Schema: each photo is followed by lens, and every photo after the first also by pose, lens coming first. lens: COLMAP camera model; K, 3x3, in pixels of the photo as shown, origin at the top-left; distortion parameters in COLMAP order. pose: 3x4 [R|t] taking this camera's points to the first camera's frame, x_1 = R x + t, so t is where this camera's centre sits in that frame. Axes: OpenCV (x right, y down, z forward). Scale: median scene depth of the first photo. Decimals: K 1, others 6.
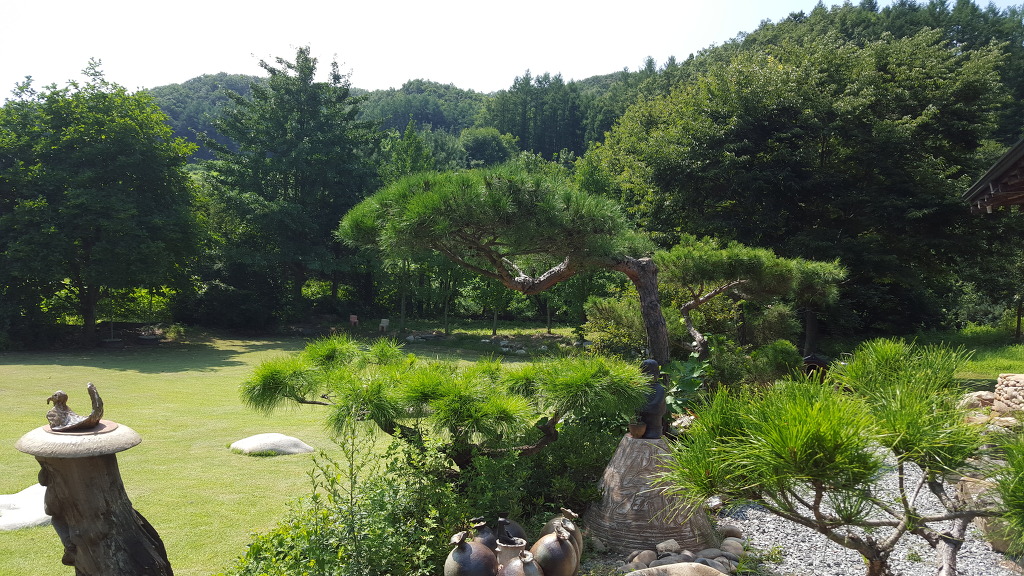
lens RADIAL K [[764.9, 0, 504.0], [0, 764.9, 307.8], [0, 0, 1]] dist [0.123307, -0.201614]
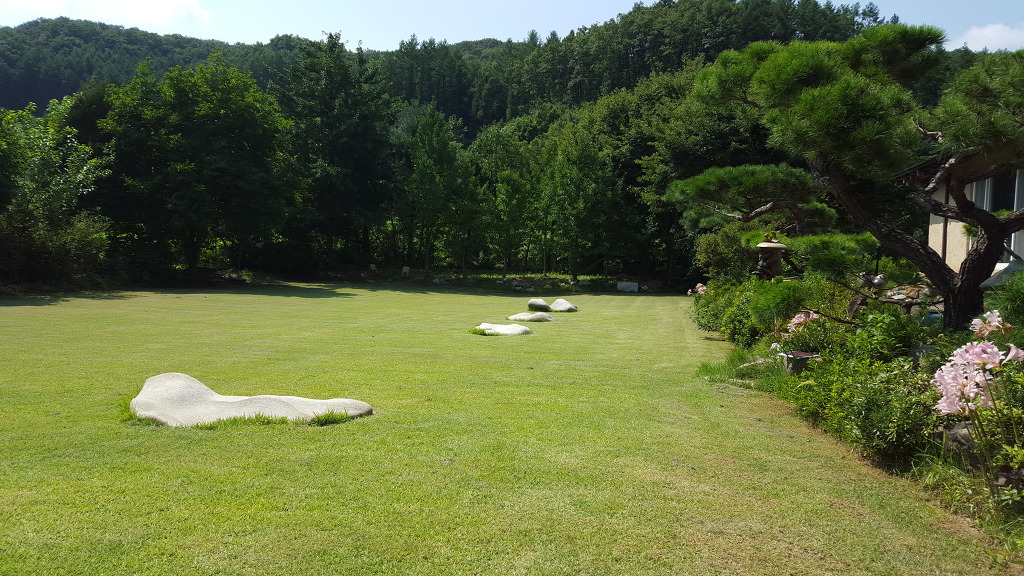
lens RADIAL K [[755.3, 0, 517.0], [0, 755.3, 316.9], [0, 0, 1]] dist [0.124891, -0.172723]
pose [[0.980506, -0.019478, 0.195520, -0.043014], [0.007921, 0.998184, 0.059722, 0.004565], [-0.196328, -0.057009, 0.978880, -0.040668]]
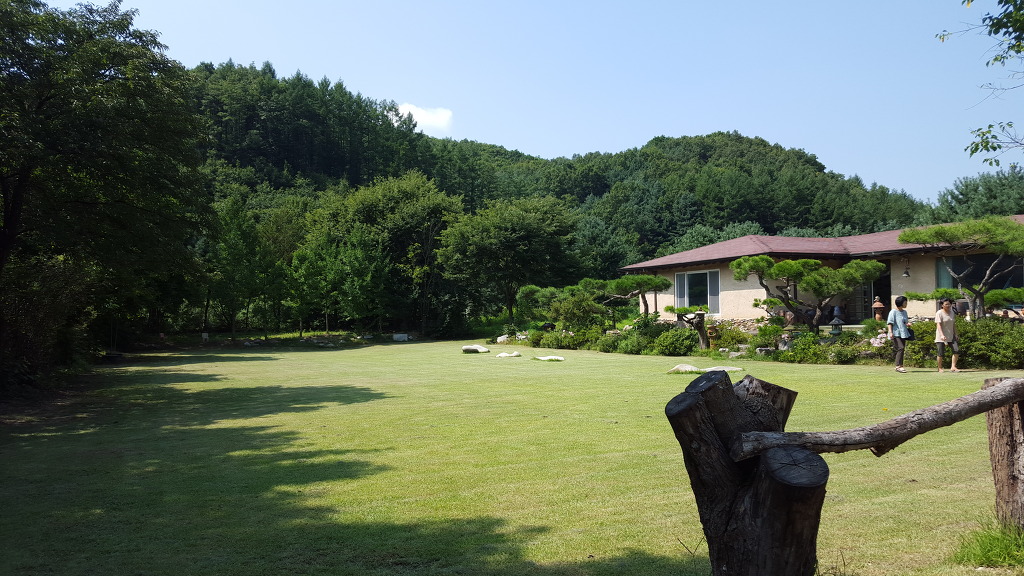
lens RADIAL K [[757.3, 0, 511.4], [0, 757.3, 312.6], [0, 0, 1]] dist [0.199889, -0.290385]
pose [[0.656813, -0.043967, 0.752771, -0.159549], [0.054378, 0.998461, 0.010871, -0.001253], [-0.752090, 0.033794, 0.658193, -0.059218]]
